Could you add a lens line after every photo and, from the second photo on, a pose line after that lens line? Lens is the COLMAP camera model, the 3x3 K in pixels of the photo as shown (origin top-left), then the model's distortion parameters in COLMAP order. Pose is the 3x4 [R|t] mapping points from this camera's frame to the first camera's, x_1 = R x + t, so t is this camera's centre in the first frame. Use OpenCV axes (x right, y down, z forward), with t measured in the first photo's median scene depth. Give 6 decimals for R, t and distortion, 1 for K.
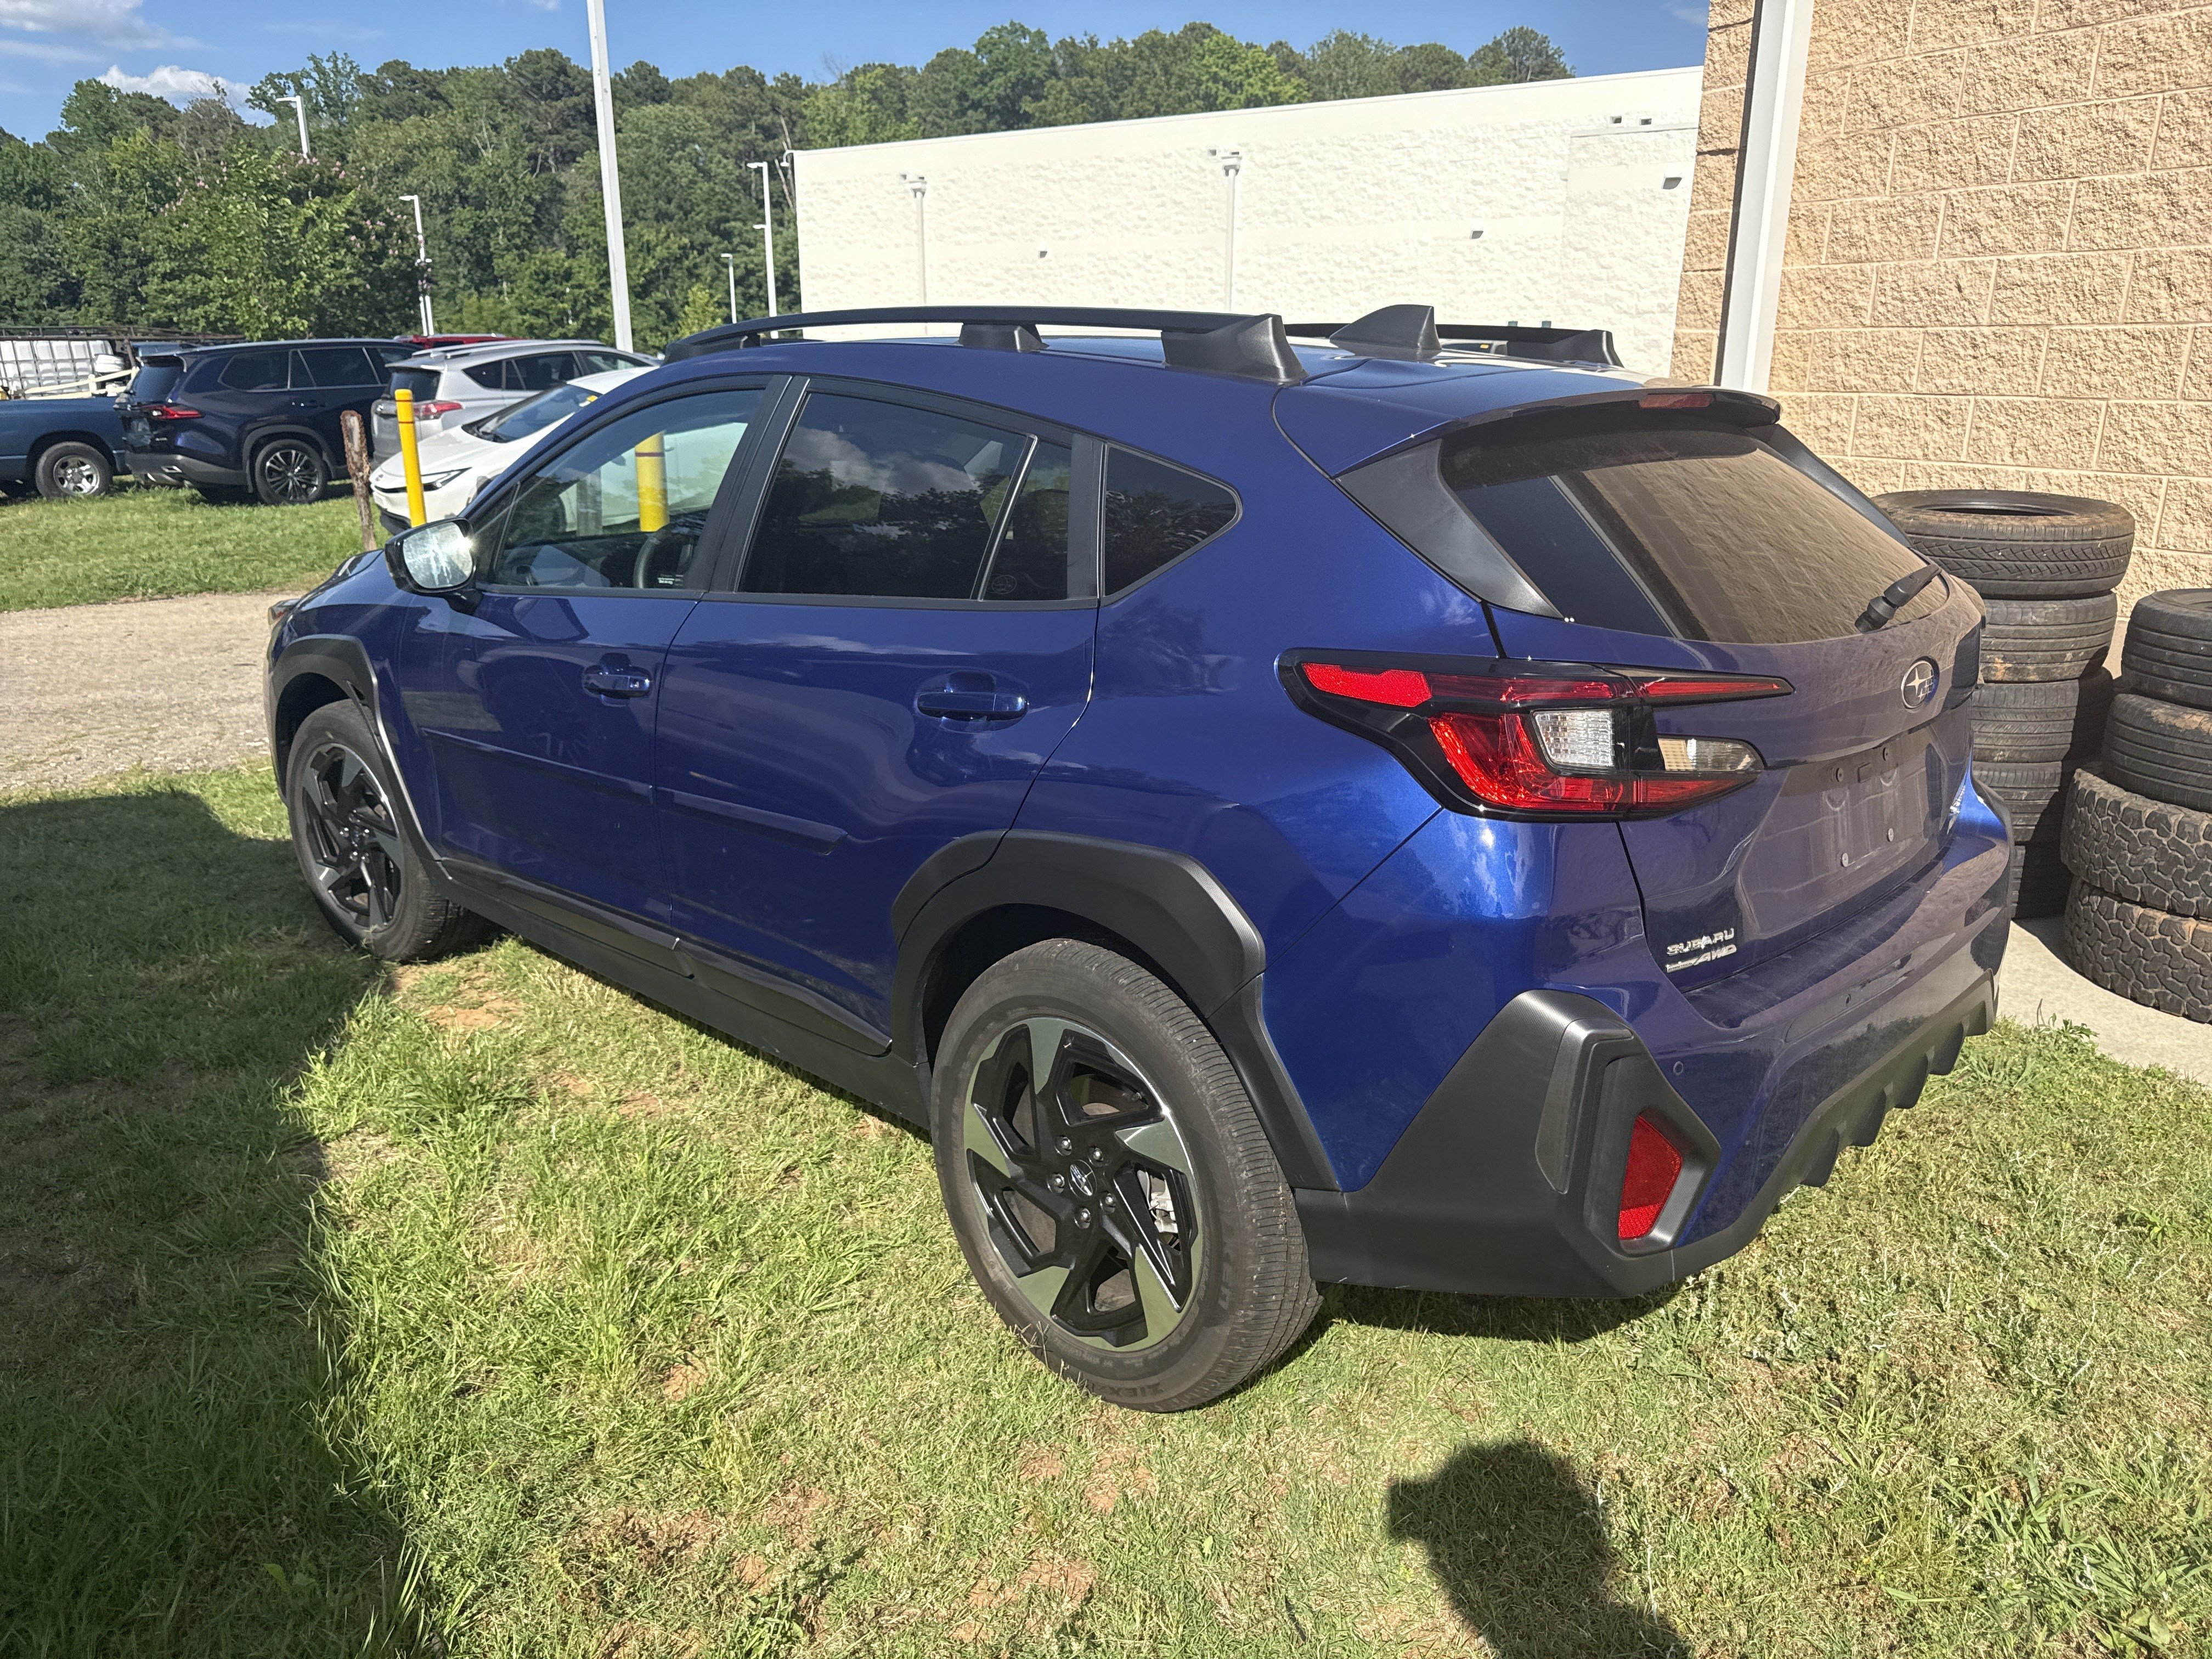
lens RADIAL K [[1602.1, 0, 1099.6], [0, 1602.1, 828.7], [0, 0, 1]] dist [0.014399, -0.011114]
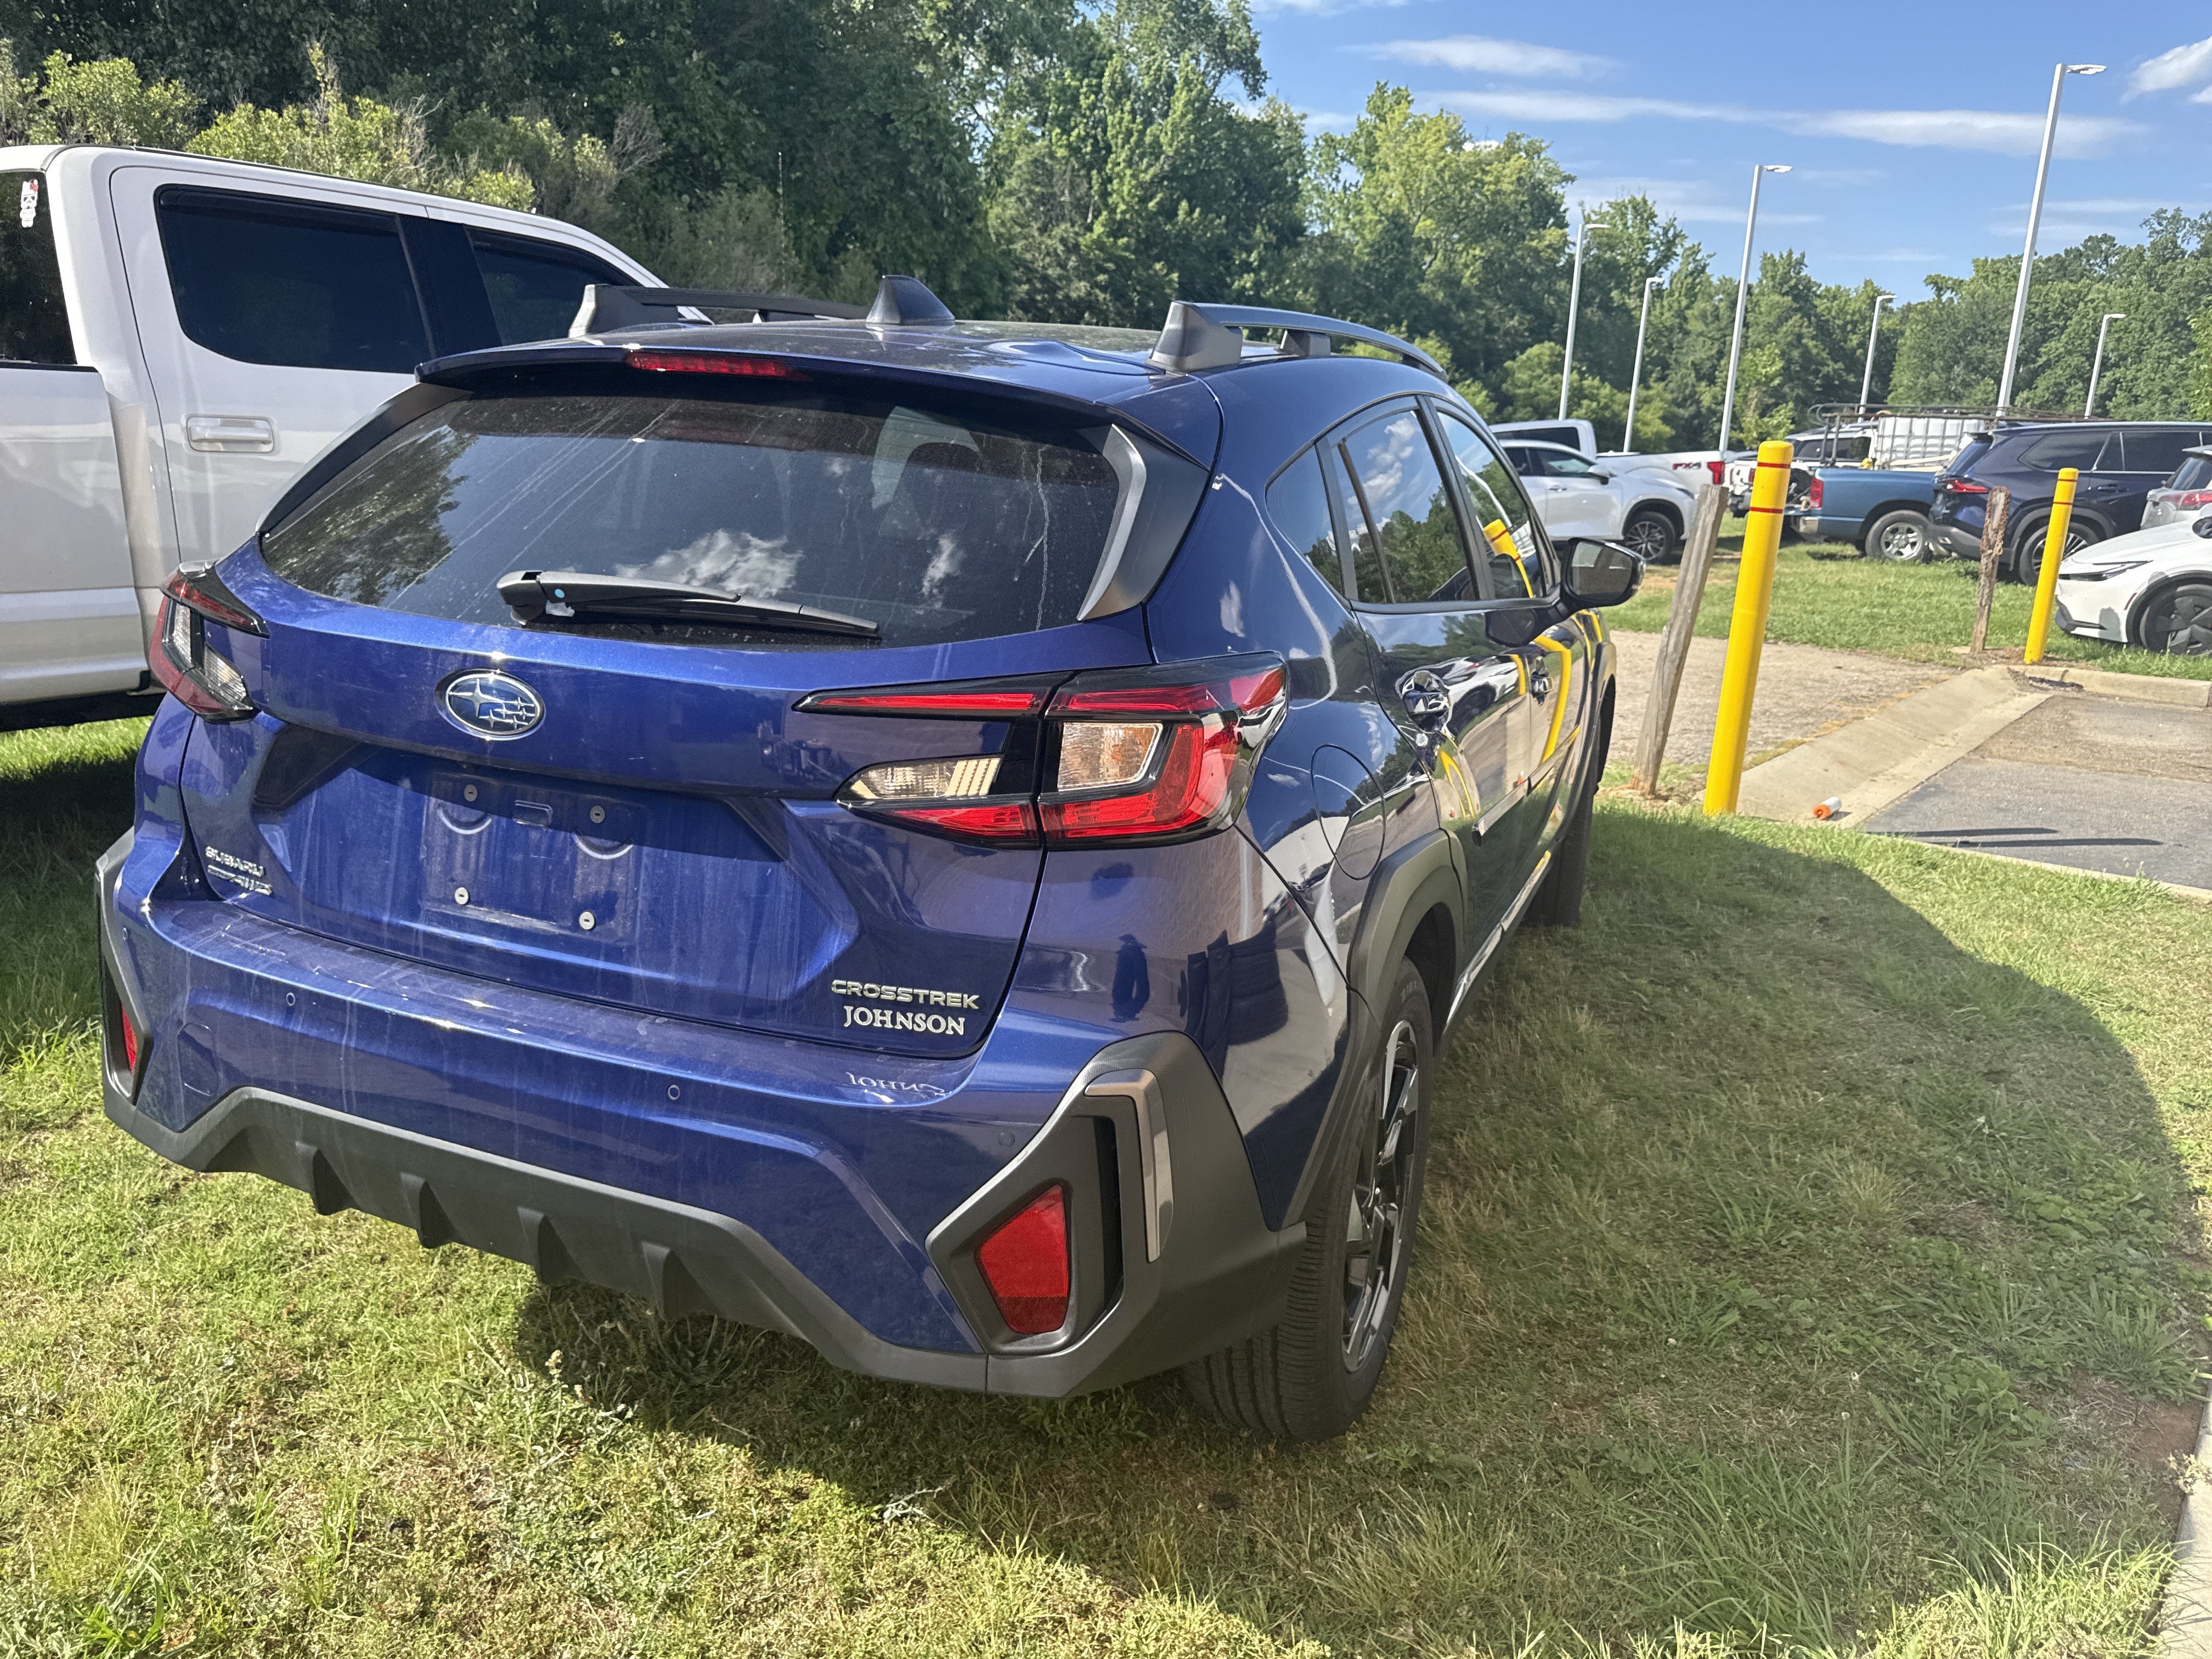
lens RADIAL K [[1602.1, 0, 1137.9], [0, 1602.1, 829.0], [0, 0, 1]] dist [0.014399, -0.011114]
pose [[0.380765, 0.250110, -0.890204, 0.175169], [-0.300130, 0.944029, 0.136859, -0.030547], [0.874608, 0.215066, 0.434519, 0.123449]]
